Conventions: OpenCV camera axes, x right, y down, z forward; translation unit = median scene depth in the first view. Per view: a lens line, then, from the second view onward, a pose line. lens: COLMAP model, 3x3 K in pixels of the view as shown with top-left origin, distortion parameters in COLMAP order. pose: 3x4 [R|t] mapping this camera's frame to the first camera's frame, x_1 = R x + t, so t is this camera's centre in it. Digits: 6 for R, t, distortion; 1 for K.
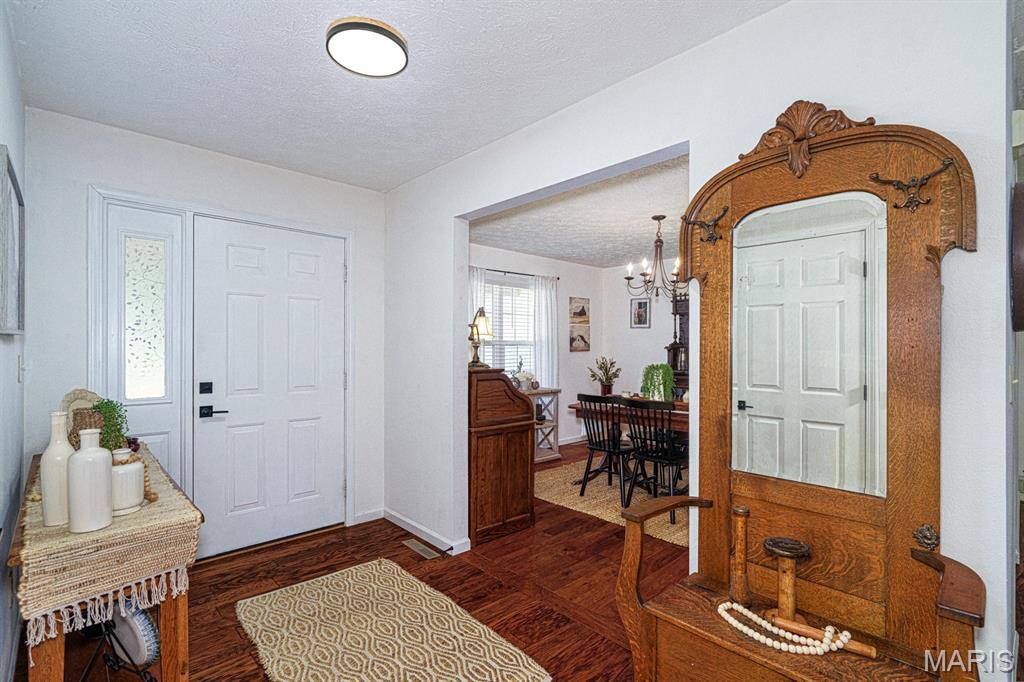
lens RADIAL K [[468.7, 0, 516.8], [0, 468.7, 347.6], [0, 0, 1]] dist [-0.007074, 0.000114]
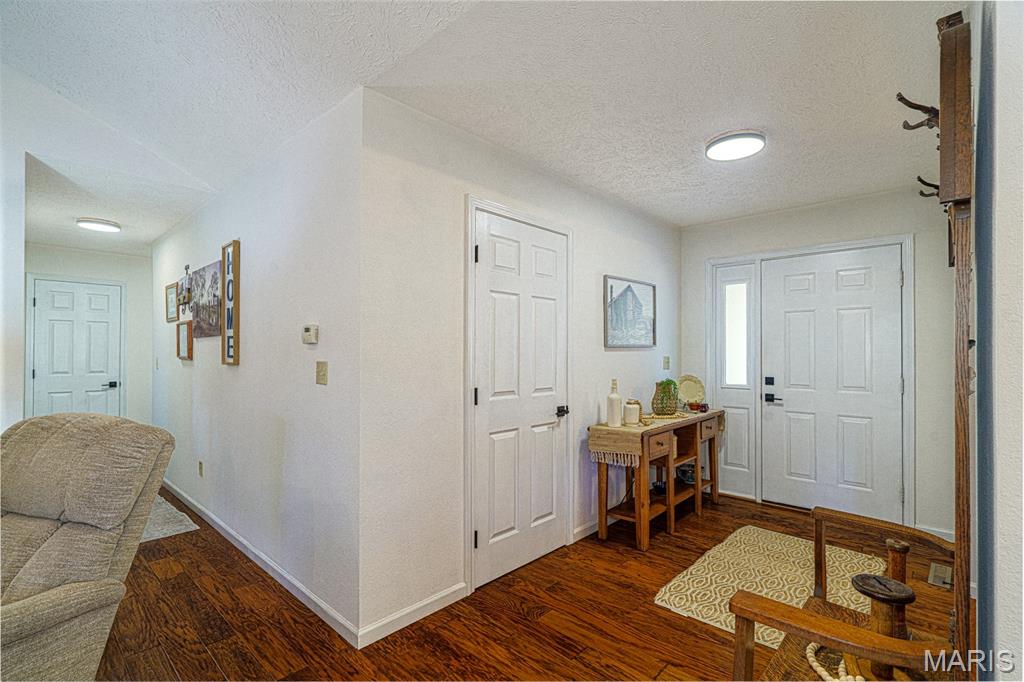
lens RADIAL K [[468.7, 0, 519.5], [0, 468.7, 341.9], [0, 0, 1]] dist [-0.007074, 0.000114]
pose [[0.081020, -0.021796, -0.996474, 0.691584], [0.006417, 0.999752, -0.021346, -0.006637], [0.996692, -0.004665, 0.081139, 0.134118]]
